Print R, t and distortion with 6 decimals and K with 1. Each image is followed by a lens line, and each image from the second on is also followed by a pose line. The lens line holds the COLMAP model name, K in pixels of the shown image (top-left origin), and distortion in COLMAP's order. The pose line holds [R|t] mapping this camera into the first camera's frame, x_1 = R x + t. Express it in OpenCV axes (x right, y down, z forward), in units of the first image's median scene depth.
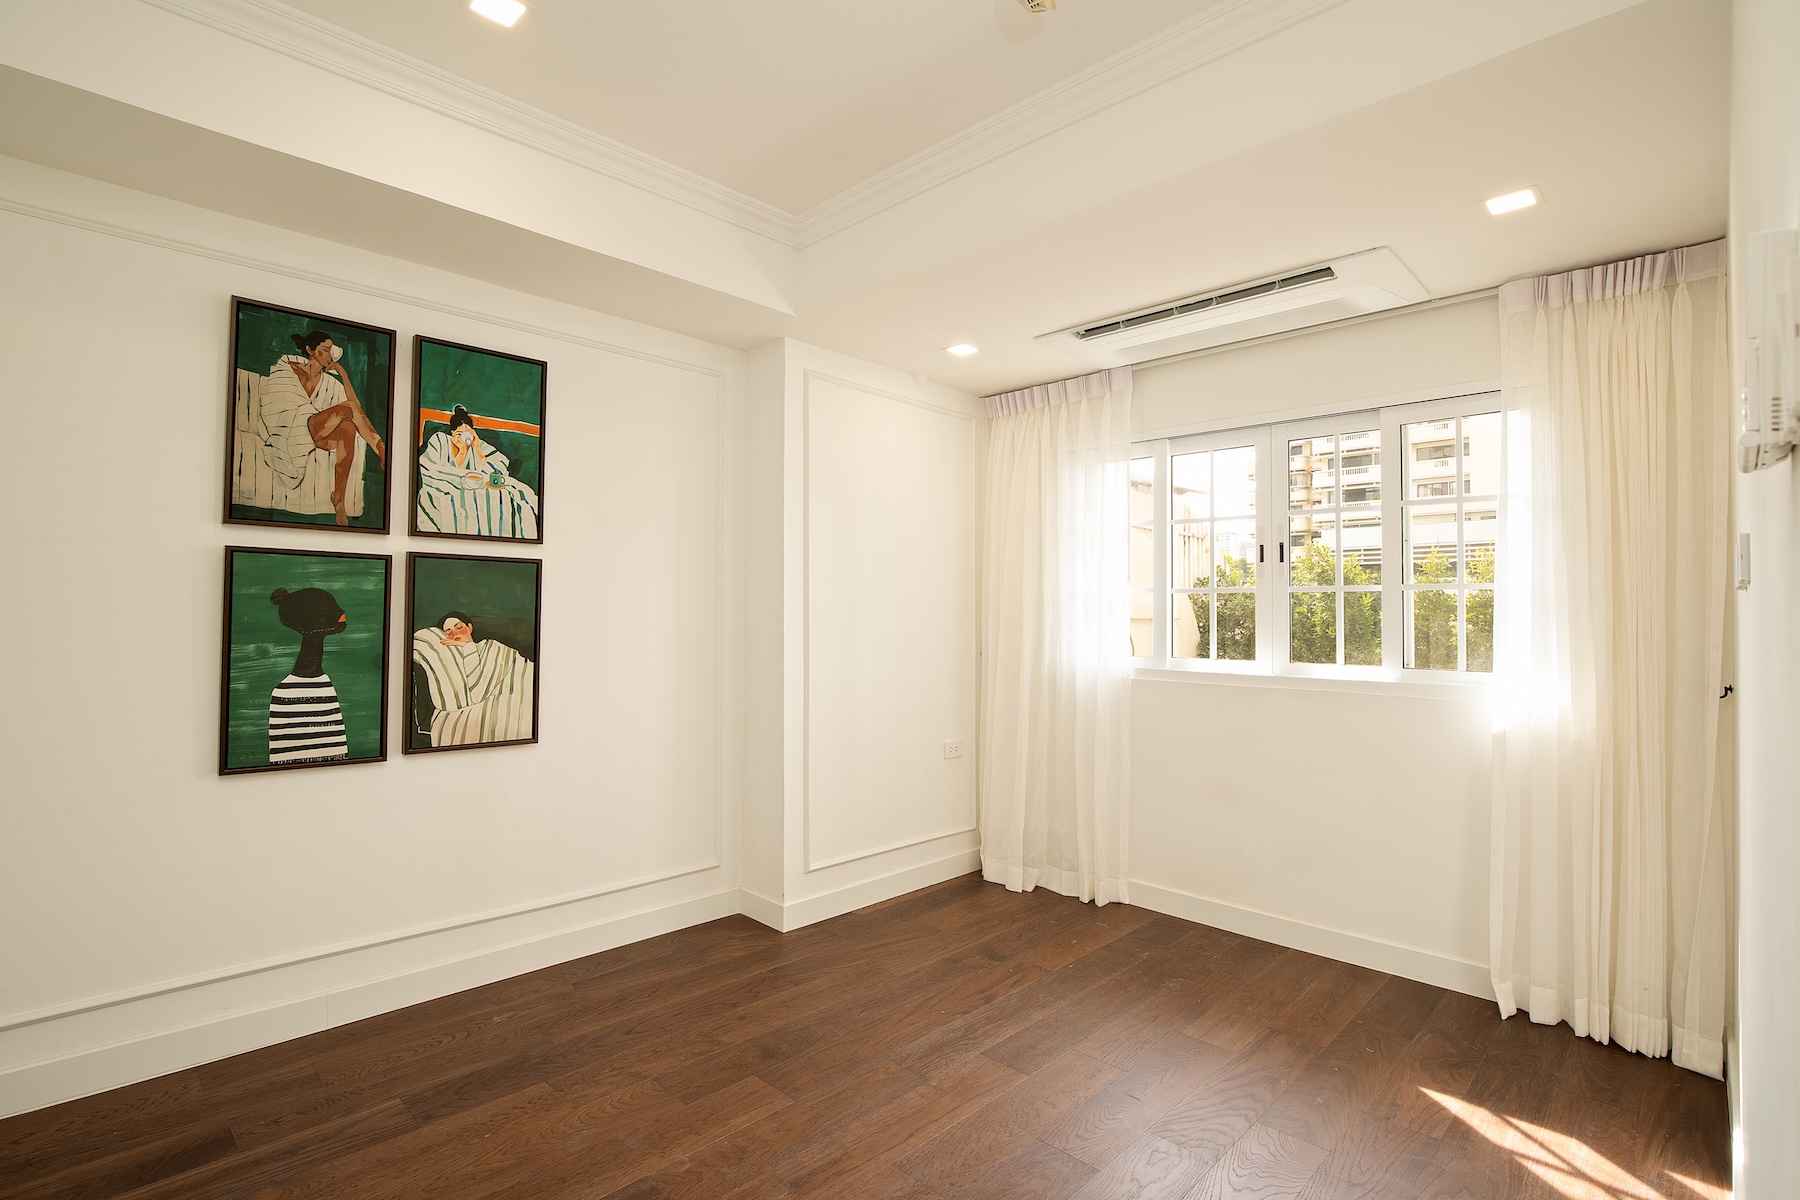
lens RADIAL K [[839.7, 0, 893.5], [0, 839.7, 594.4], [0, 0, 1]] dist [-0.012038, 0.006337]
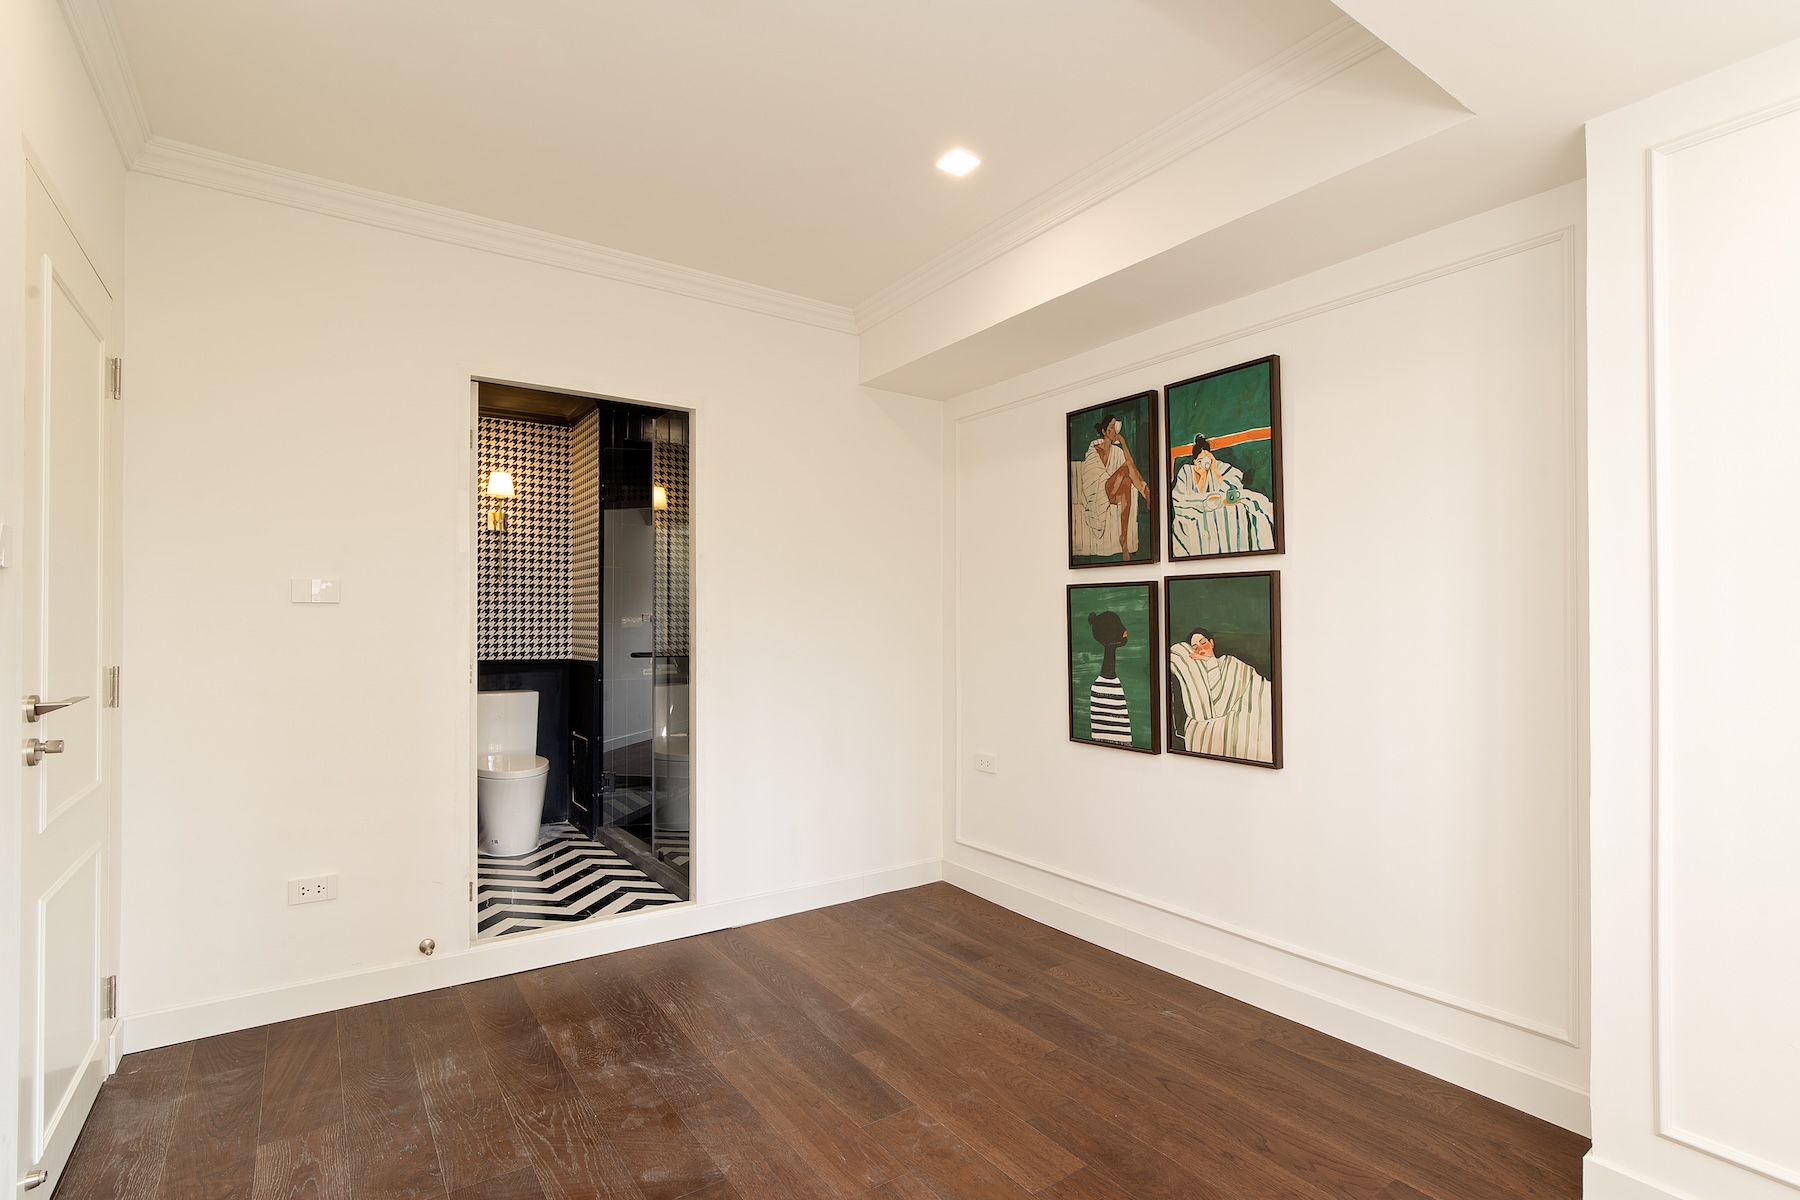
lens RADIAL K [[839.7, 0, 892.3], [0, 839.7, 614.5], [0, 0, 1]] dist [-0.012038, 0.006337]
pose [[-0.155249, -0.024079, -0.987582, 0.623059], [0.025680, 0.999267, -0.028401, 0.024786], [0.987542, -0.029770, -0.154517, 0.816378]]
